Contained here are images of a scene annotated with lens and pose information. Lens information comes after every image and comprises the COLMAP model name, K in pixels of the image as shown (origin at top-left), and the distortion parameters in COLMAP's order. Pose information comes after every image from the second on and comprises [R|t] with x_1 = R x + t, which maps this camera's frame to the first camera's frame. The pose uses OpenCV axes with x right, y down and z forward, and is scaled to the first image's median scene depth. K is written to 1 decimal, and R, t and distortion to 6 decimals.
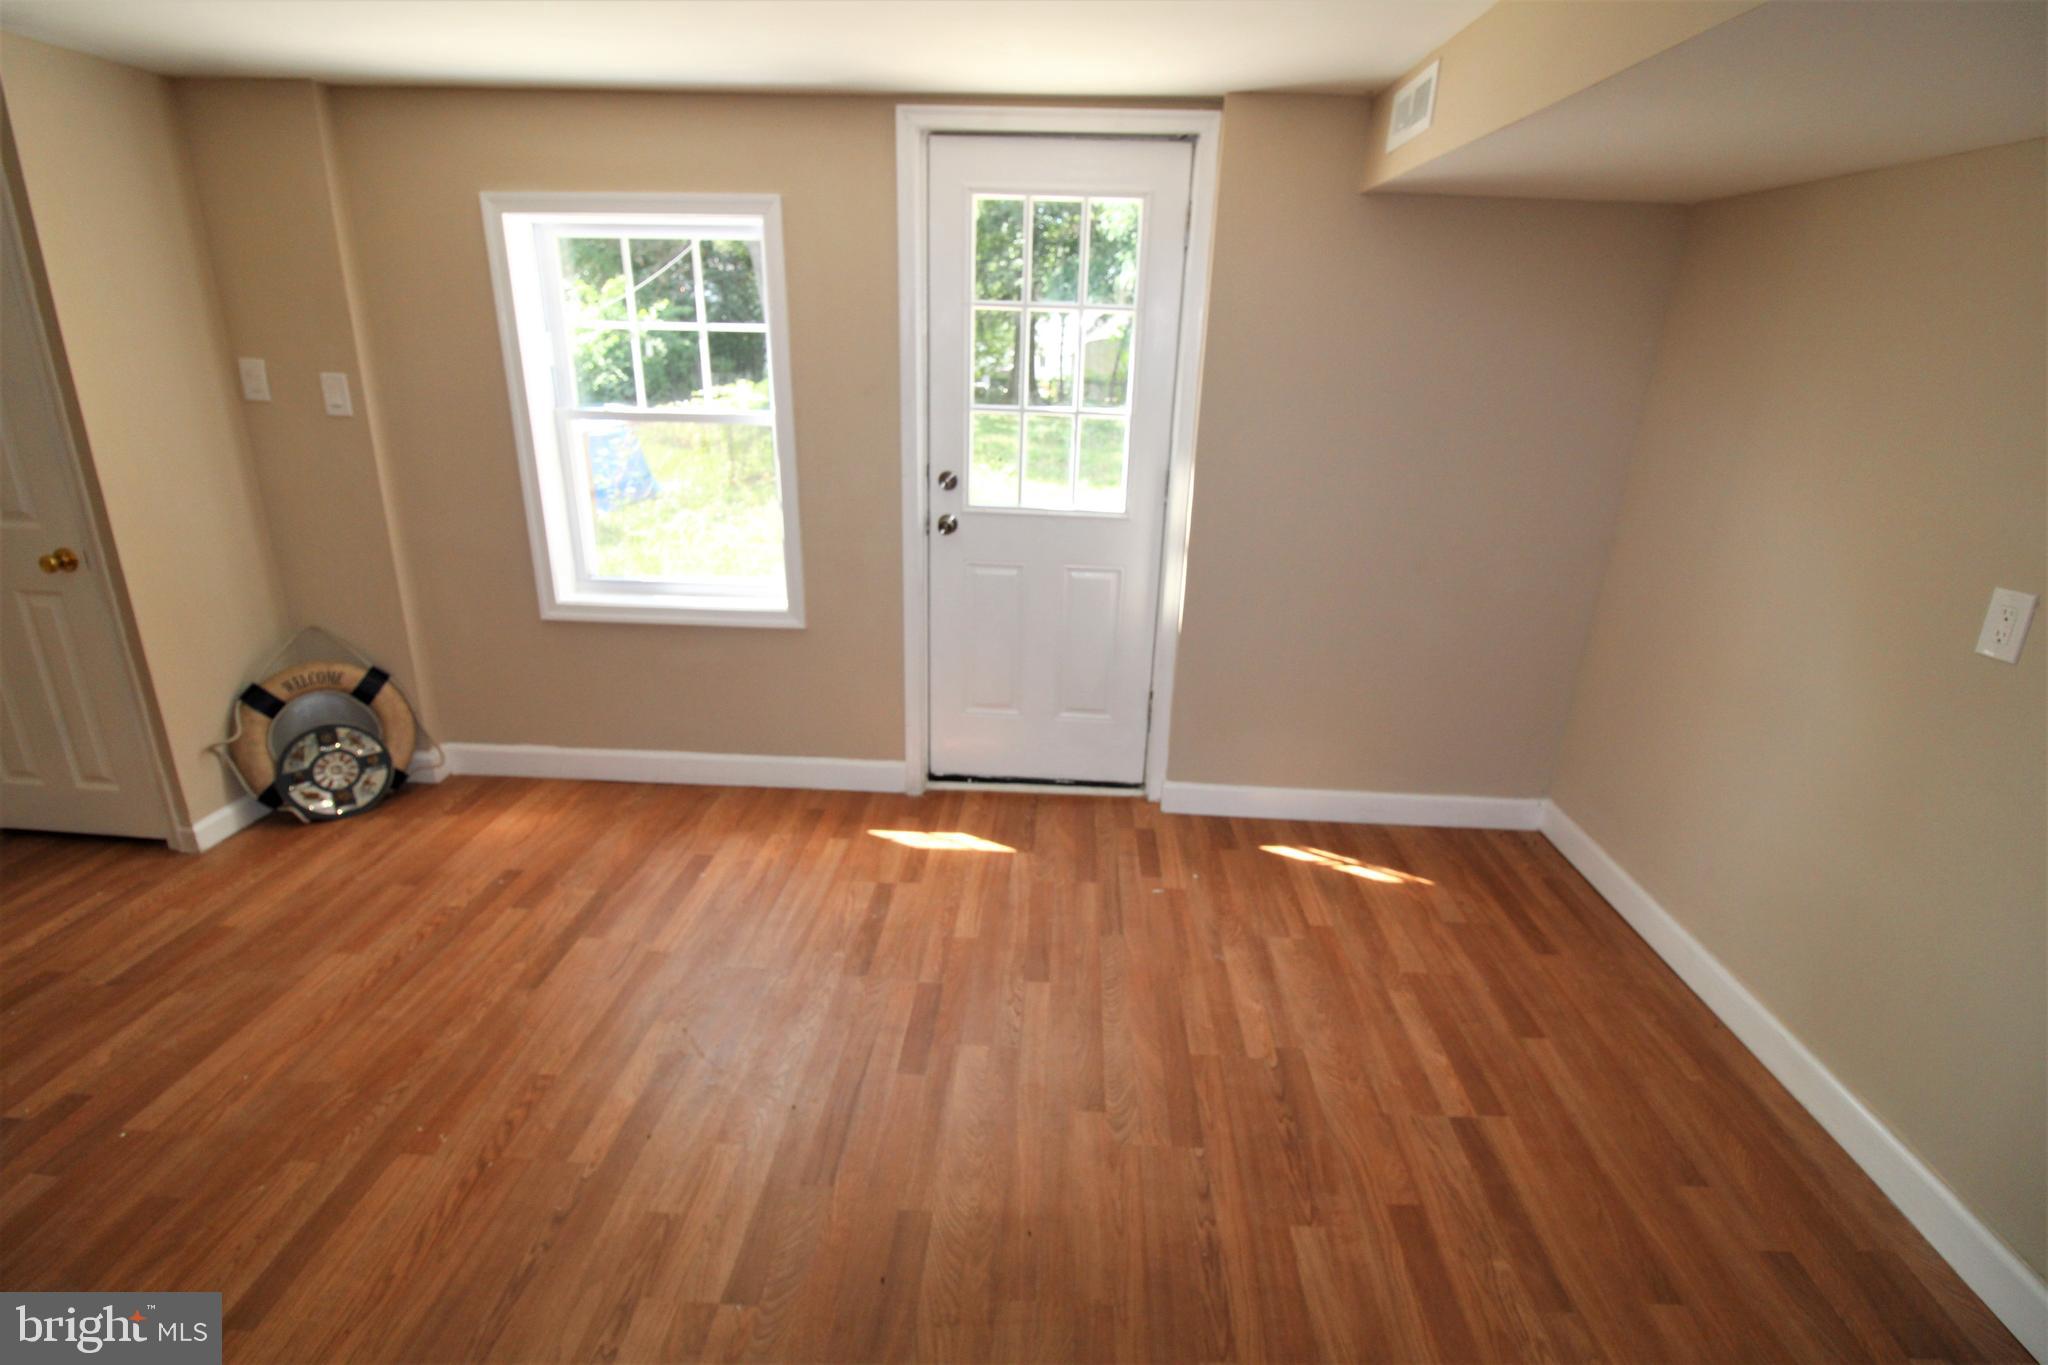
lens RADIAL K [[946.4, 0, 1040.3], [0, 946.4, 675.4], [0, 0, 1]] dist [-0.007739, -0.009608]
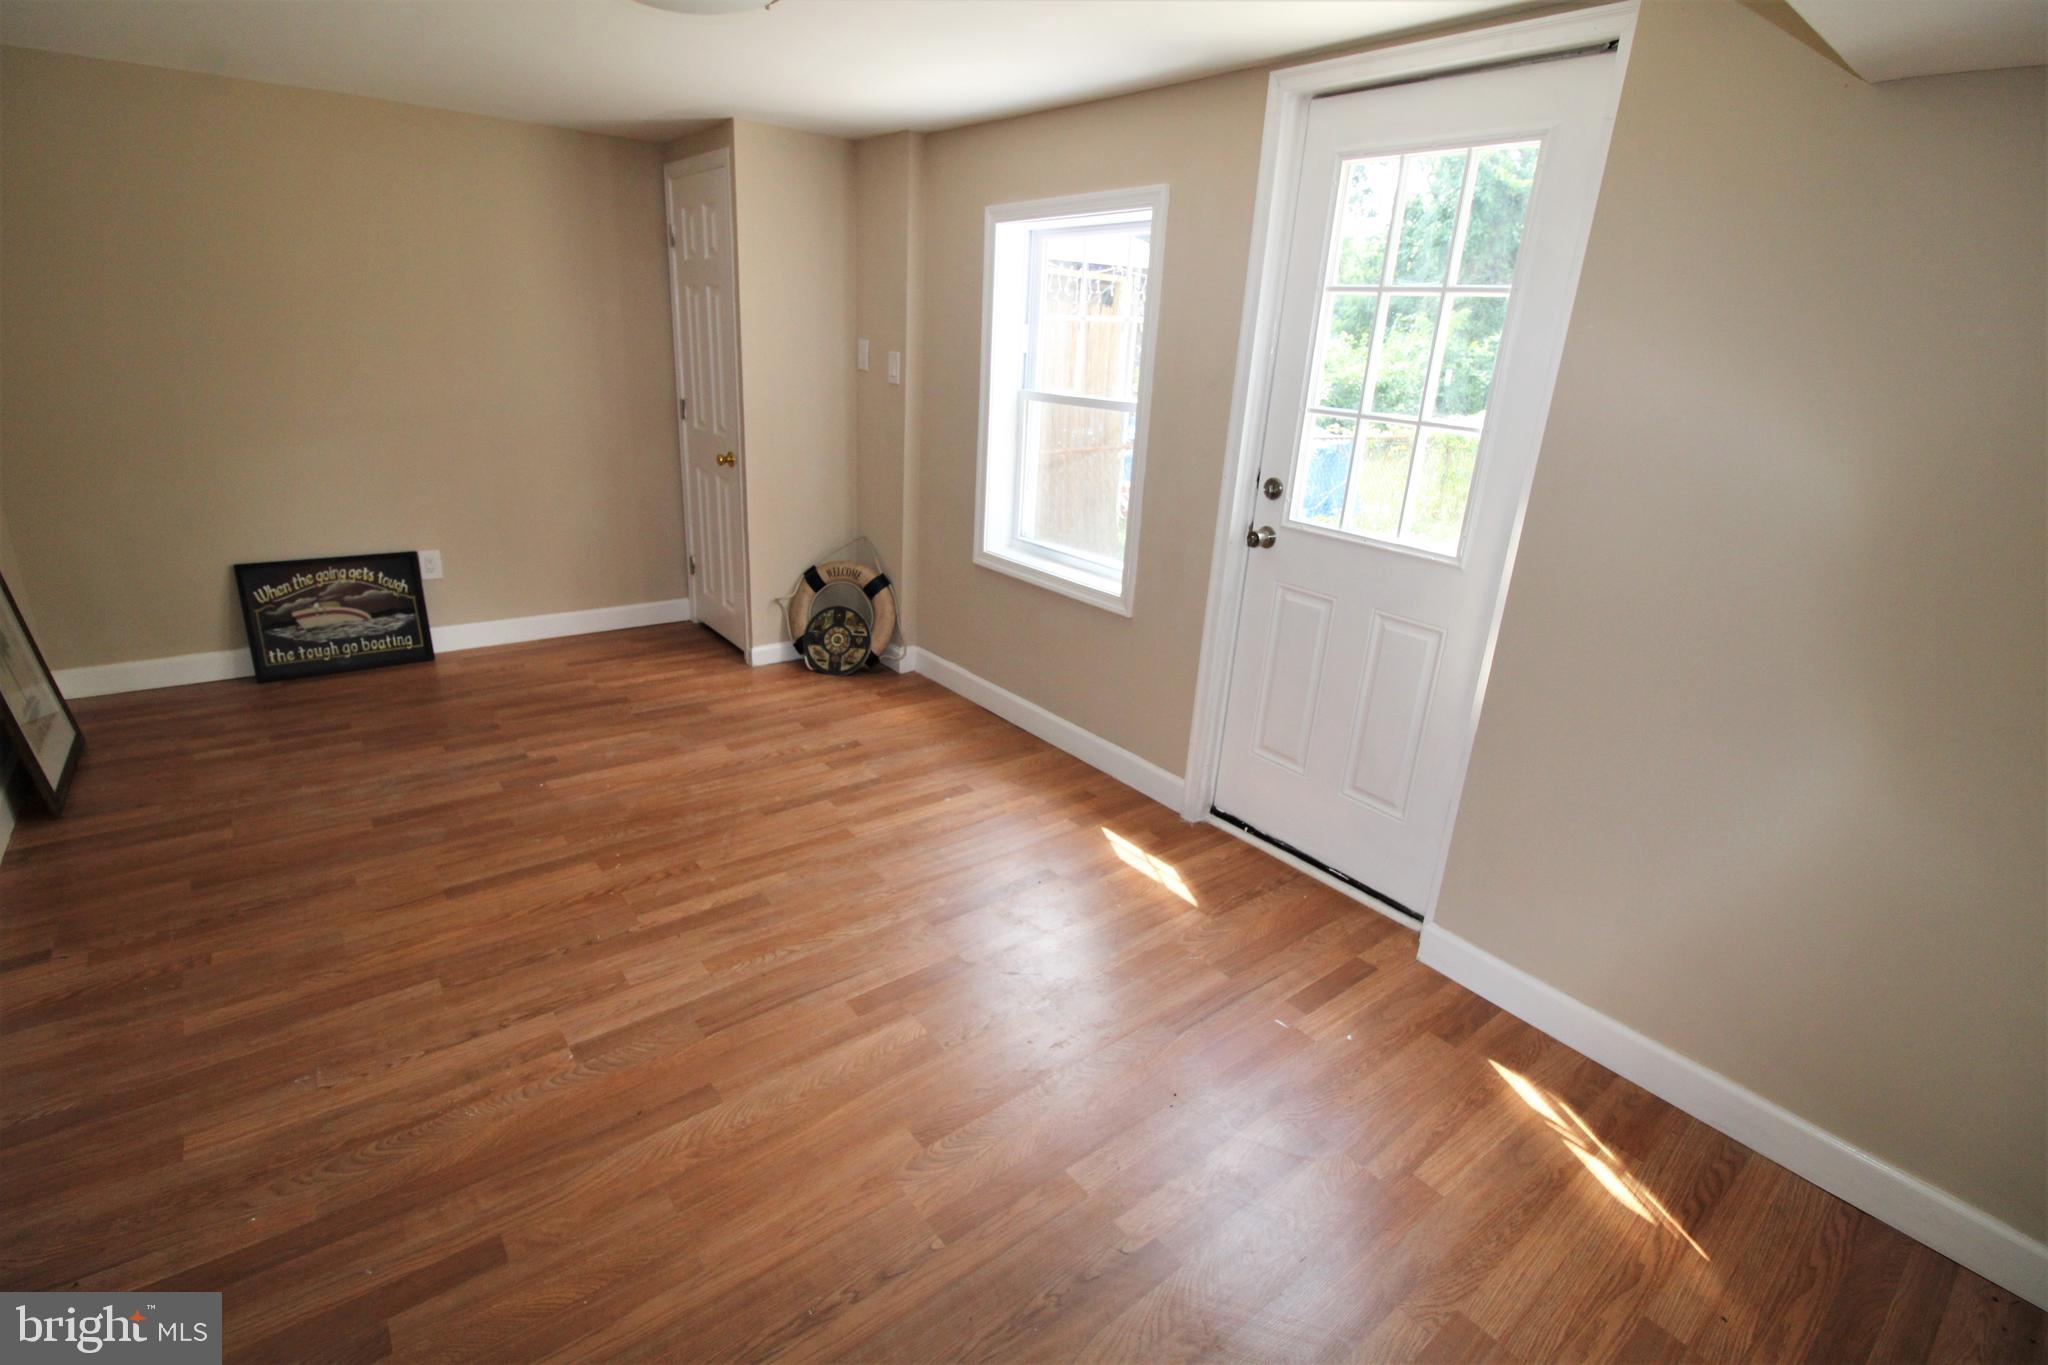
lens RADIAL K [[946.4, 0, 1032.7], [0, 946.4, 679.9], [0, 0, 1]] dist [-0.007739, -0.009608]
pose [[0.653290, 0.264179, -0.709522, 0.435400], [-0.286348, 0.953750, 0.091459, -0.051712], [0.700869, 0.143421, 0.698723, 0.247682]]
